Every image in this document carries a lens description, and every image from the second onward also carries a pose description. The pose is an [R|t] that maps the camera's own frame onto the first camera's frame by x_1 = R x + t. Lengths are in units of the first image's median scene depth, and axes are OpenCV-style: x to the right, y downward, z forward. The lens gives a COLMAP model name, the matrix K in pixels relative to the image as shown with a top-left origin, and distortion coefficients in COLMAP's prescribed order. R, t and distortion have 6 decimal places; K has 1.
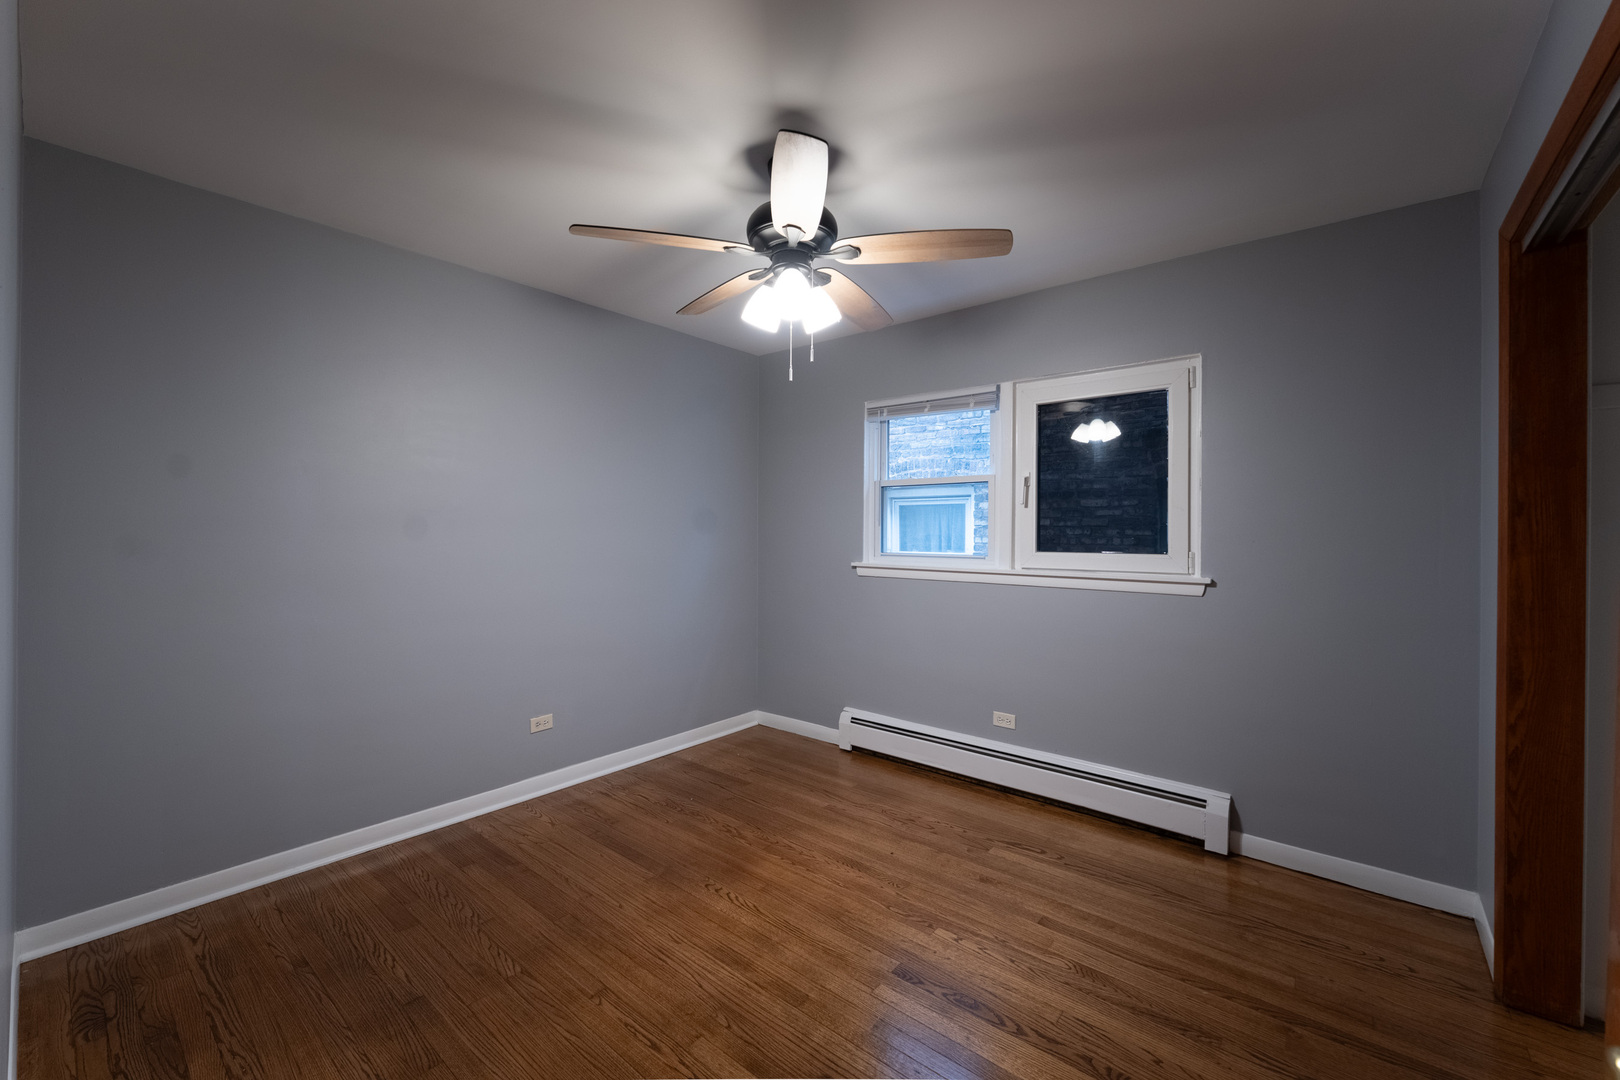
lens RADIAL K [[661.6, 0, 802.1], [0, 661.6, 530.7], [0, 0, 1]] dist [0.001505, 0.000145]
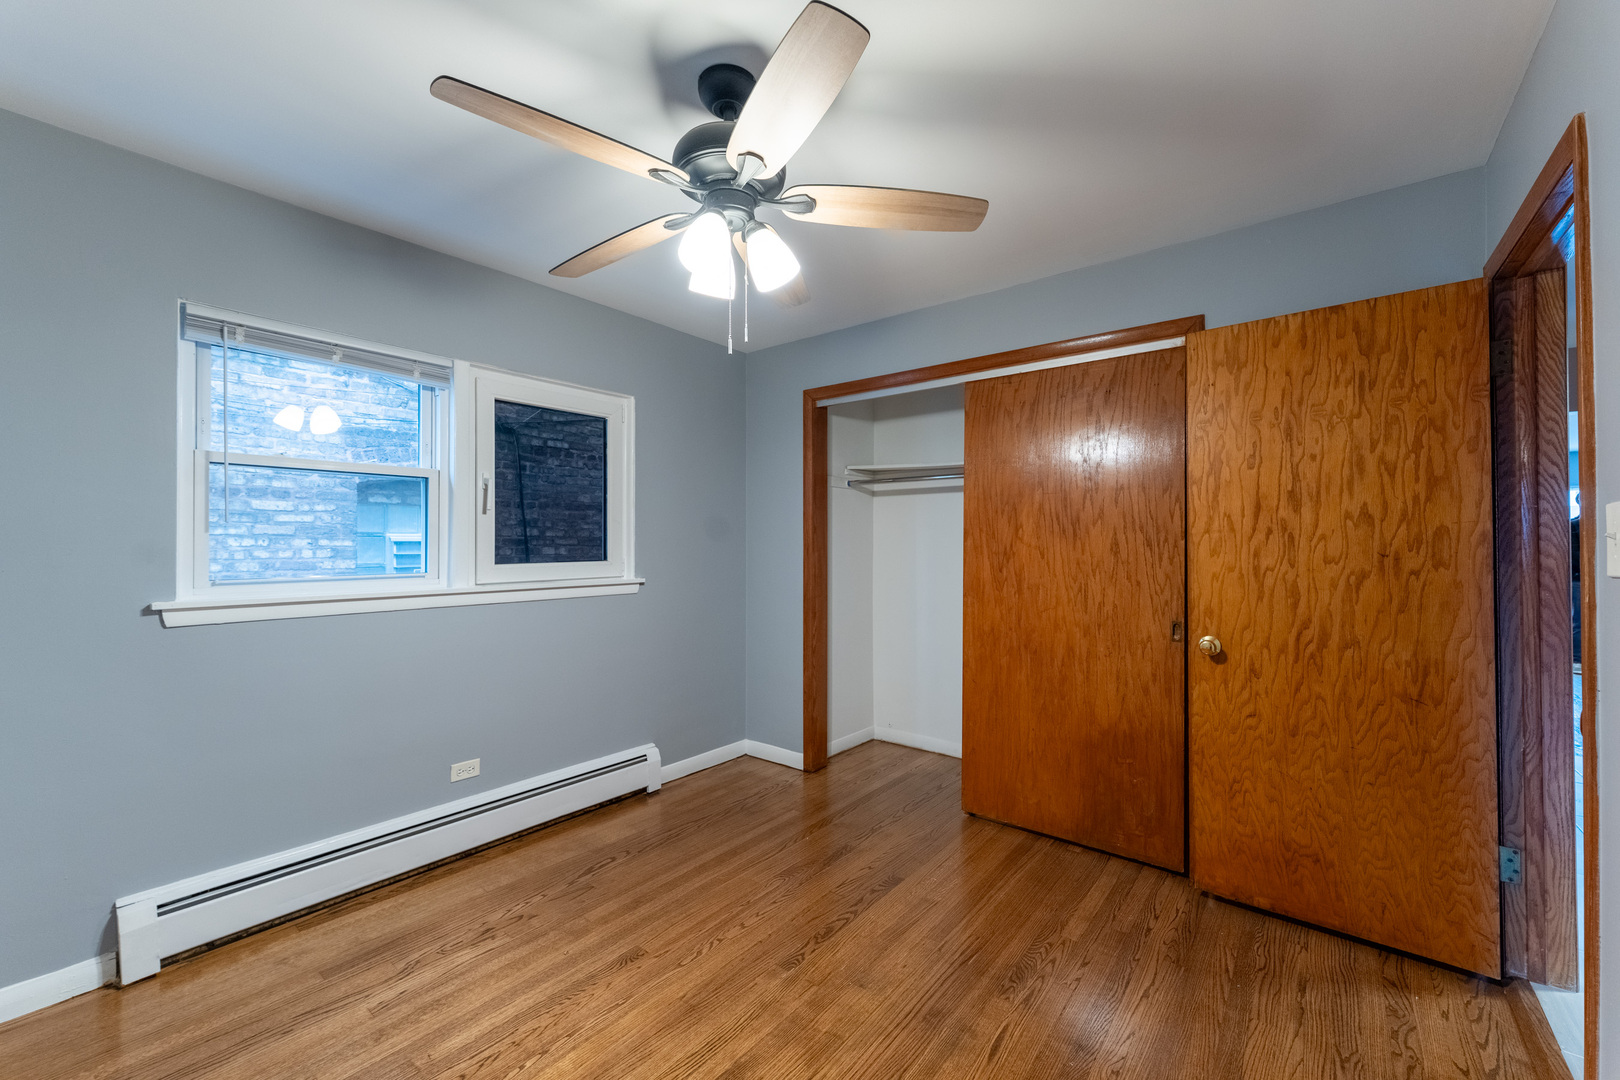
lens RADIAL K [[650.1, 0, 810.0], [0, 650.1, 540.0], [0, 0, 1]] dist [0.000519, 0.000079]
pose [[-0.038981, 0.000925, 0.999240, -0.511546], [0.000559, 0.999999, -0.000904, -0.000044], [-0.999240, 0.000523, -0.038982, 0.589567]]
